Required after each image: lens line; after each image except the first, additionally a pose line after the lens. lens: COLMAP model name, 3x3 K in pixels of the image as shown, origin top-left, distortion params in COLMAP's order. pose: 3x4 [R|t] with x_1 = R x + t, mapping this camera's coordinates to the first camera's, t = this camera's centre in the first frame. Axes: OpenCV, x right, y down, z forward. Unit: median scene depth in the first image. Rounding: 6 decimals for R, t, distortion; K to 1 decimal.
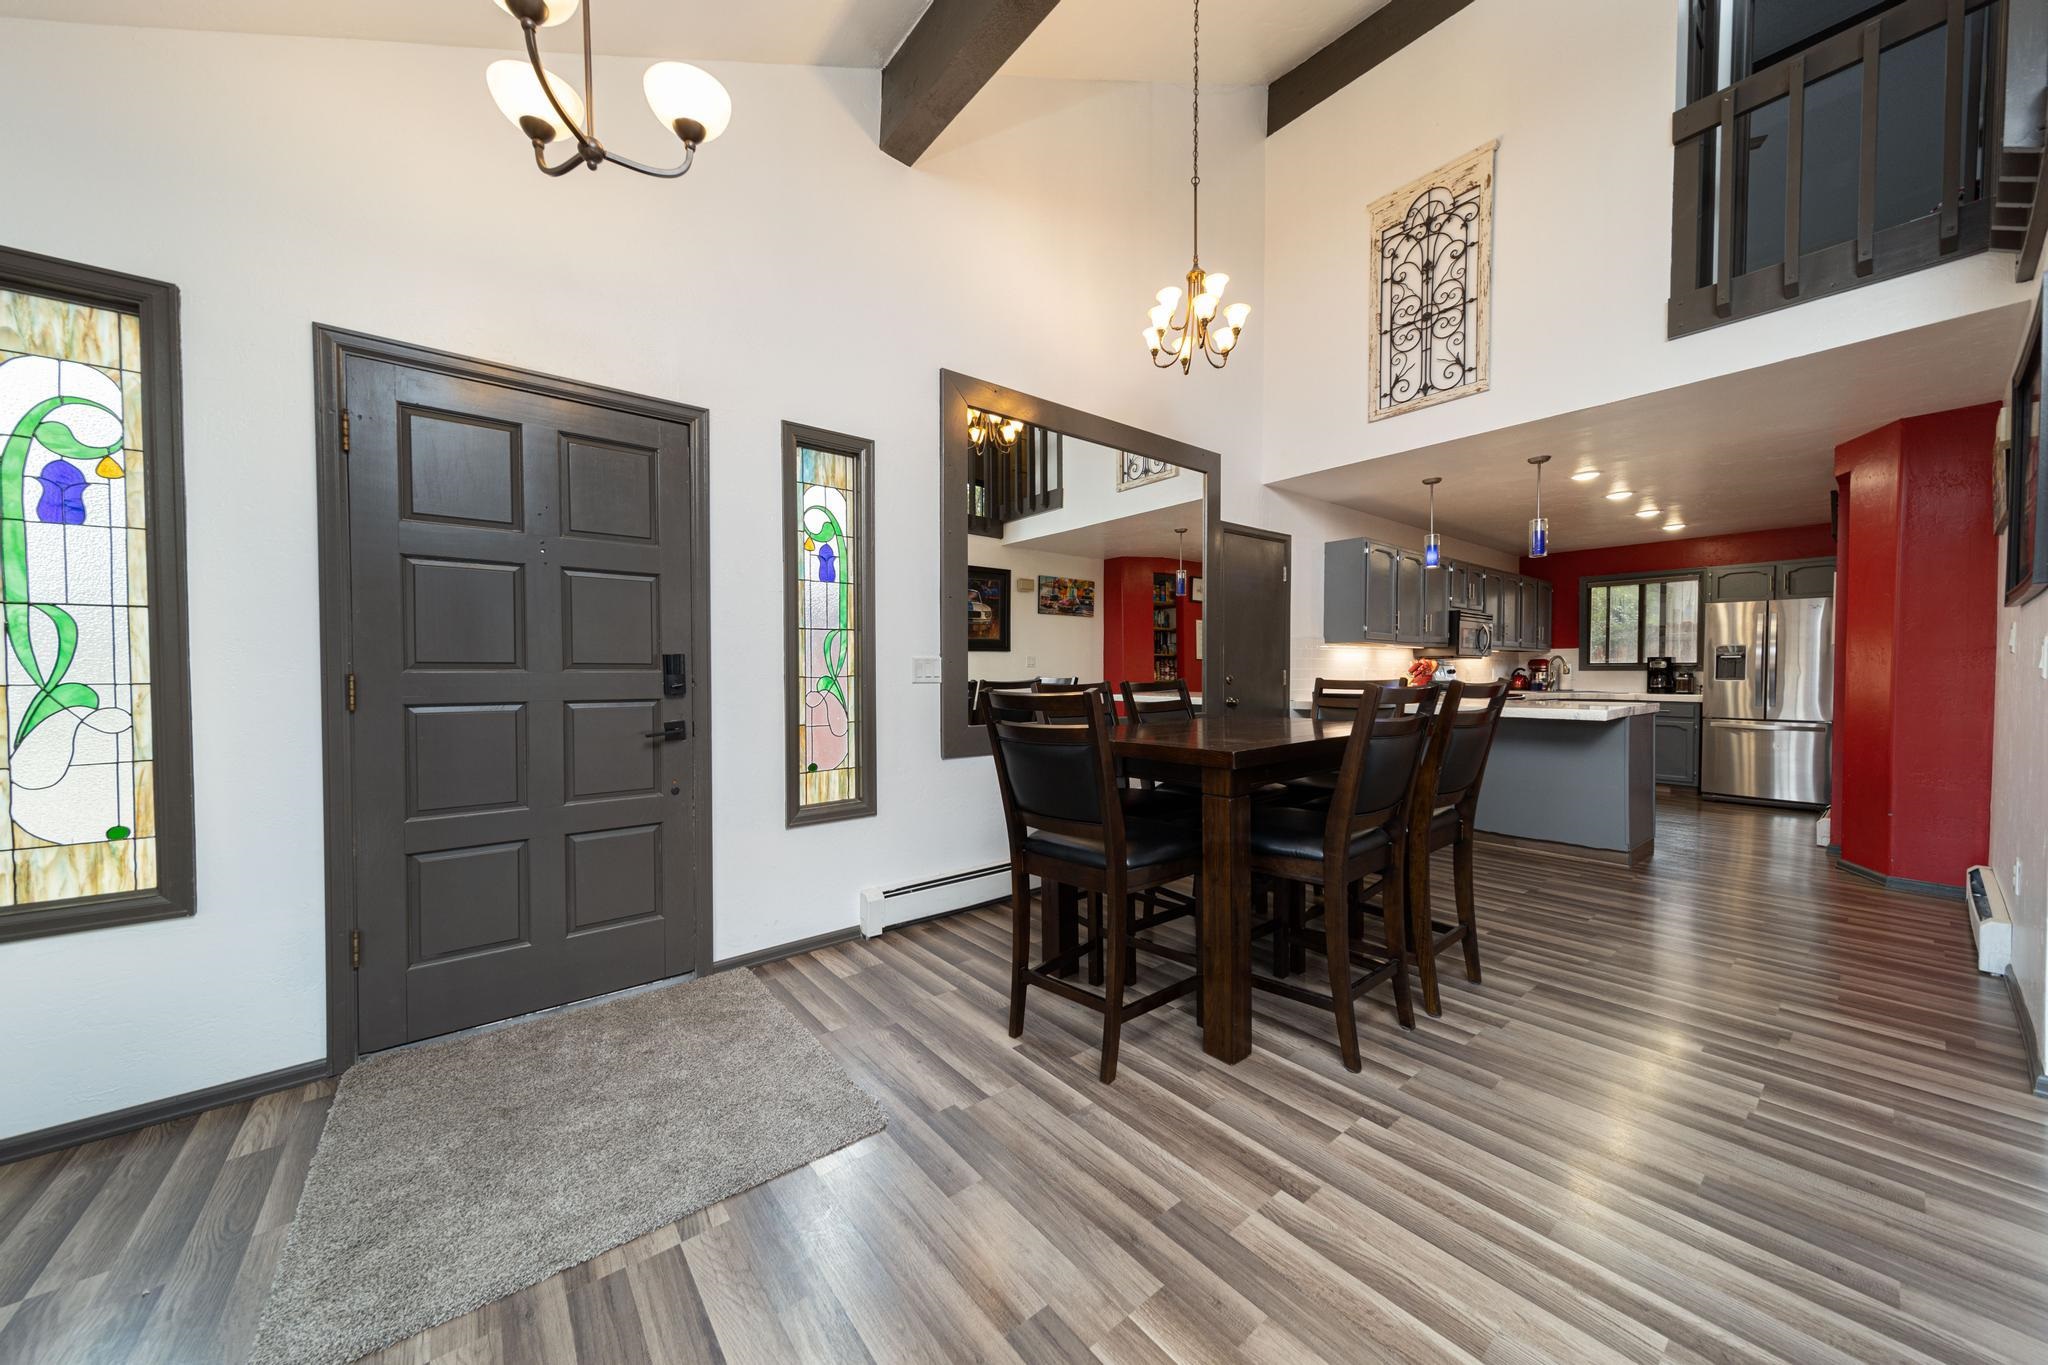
lens RADIAL K [[707.8, 0, 1023.6], [0, 707.8, 683.9], [0, 0, 1]] dist [0.006193, -0.000060]
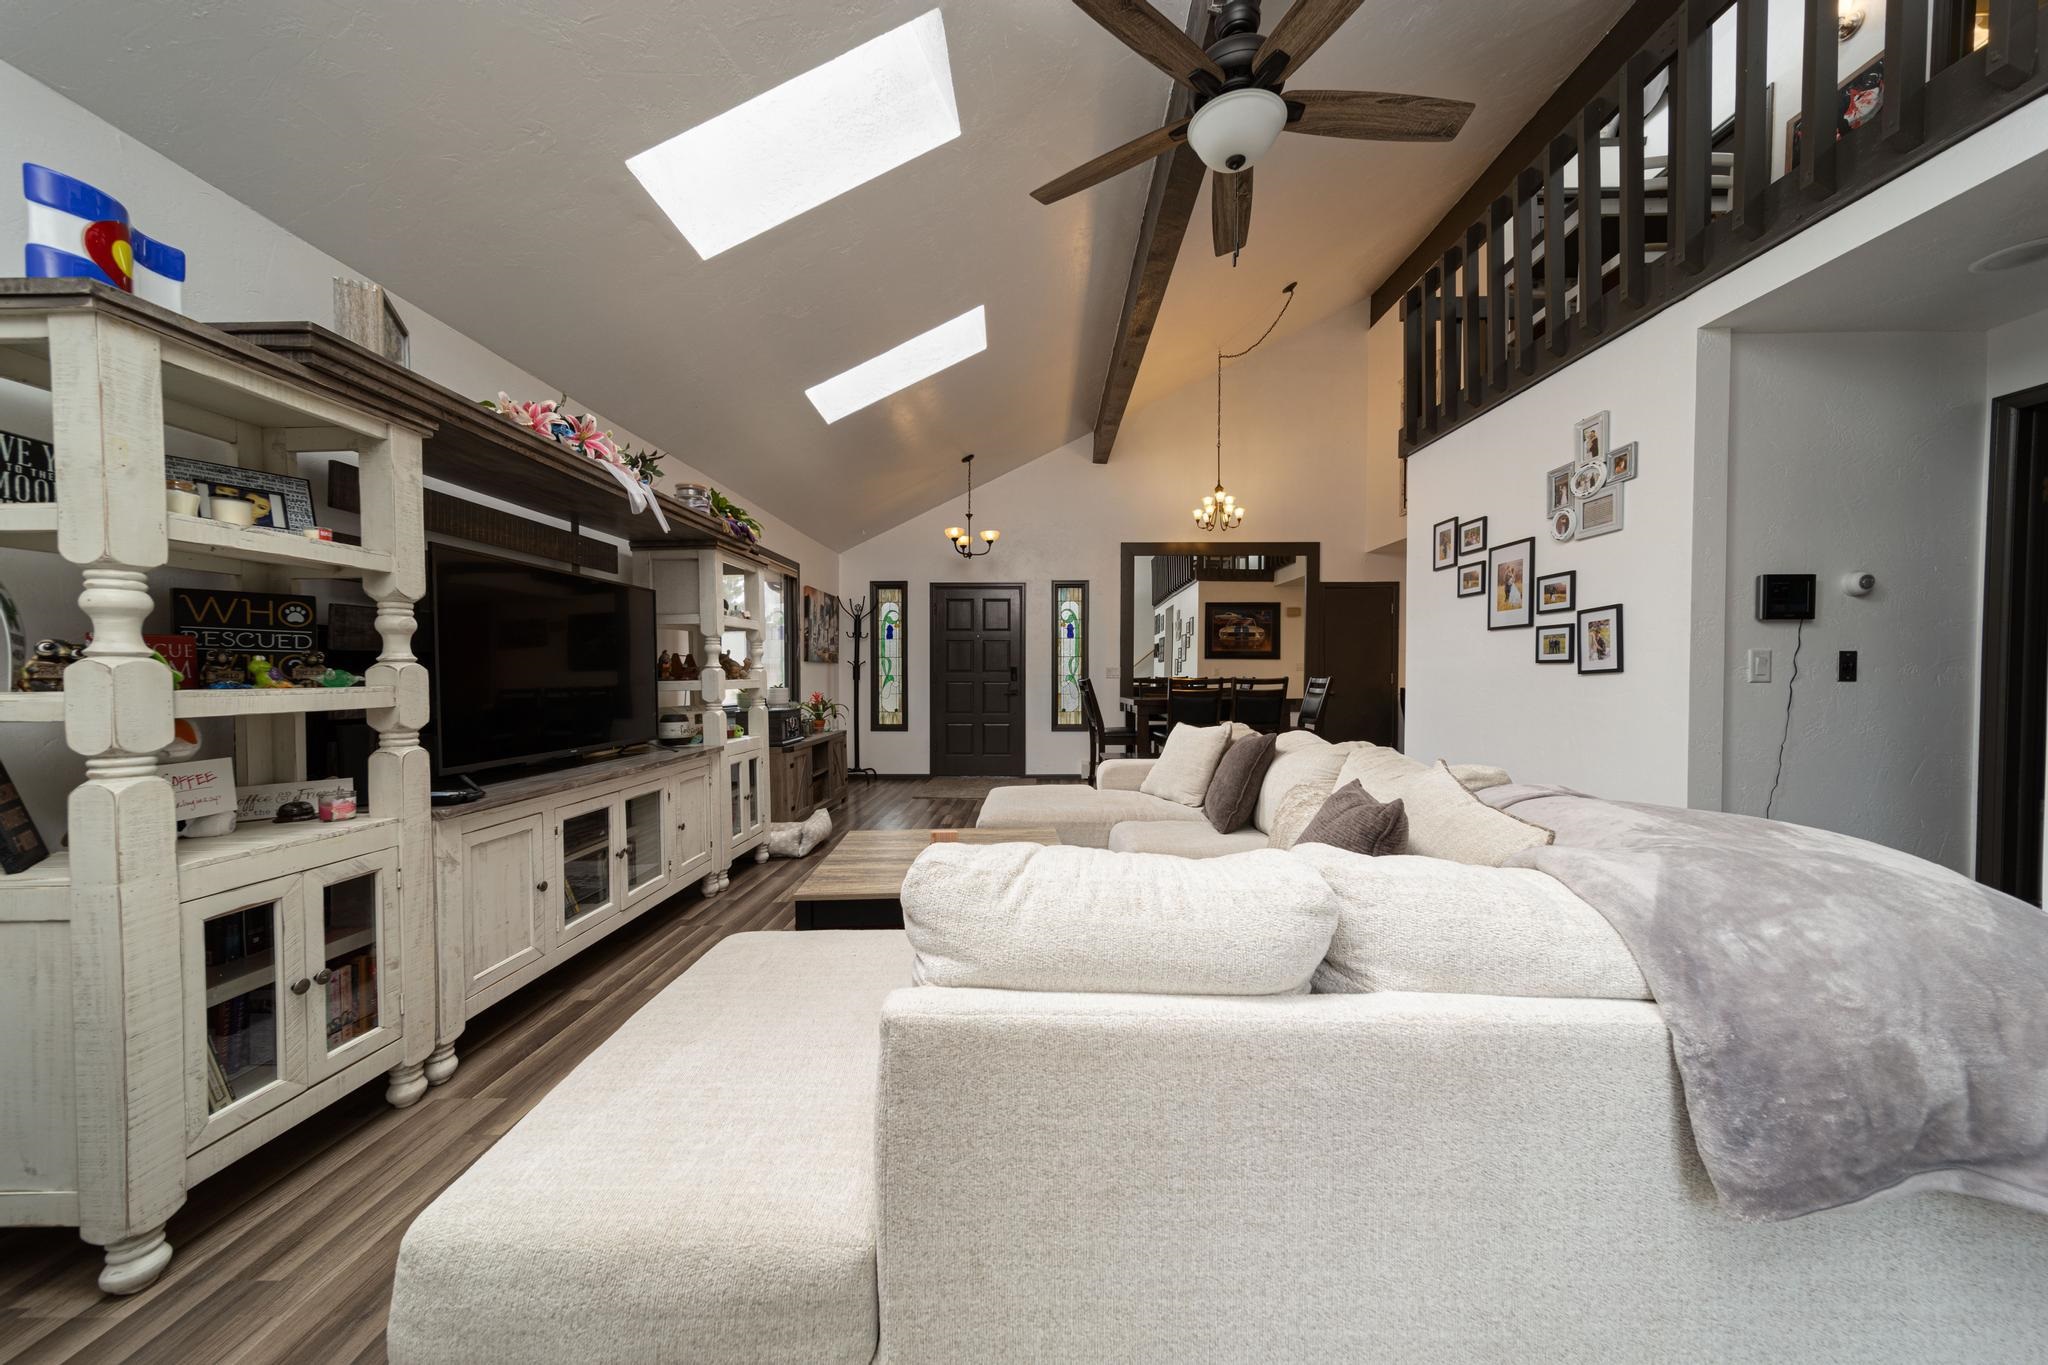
lens RADIAL K [[707.8, 0, 1023.6], [0, 707.8, 683.9], [0, 0, 1]] dist [0.006193, -0.000060]
pose [[0.769627, 0.012652, -0.638368, 1.590537], [-0.013517, 0.999902, 0.003521, 0.019845], [0.638350, 0.005919, 0.769723, -1.396860]]
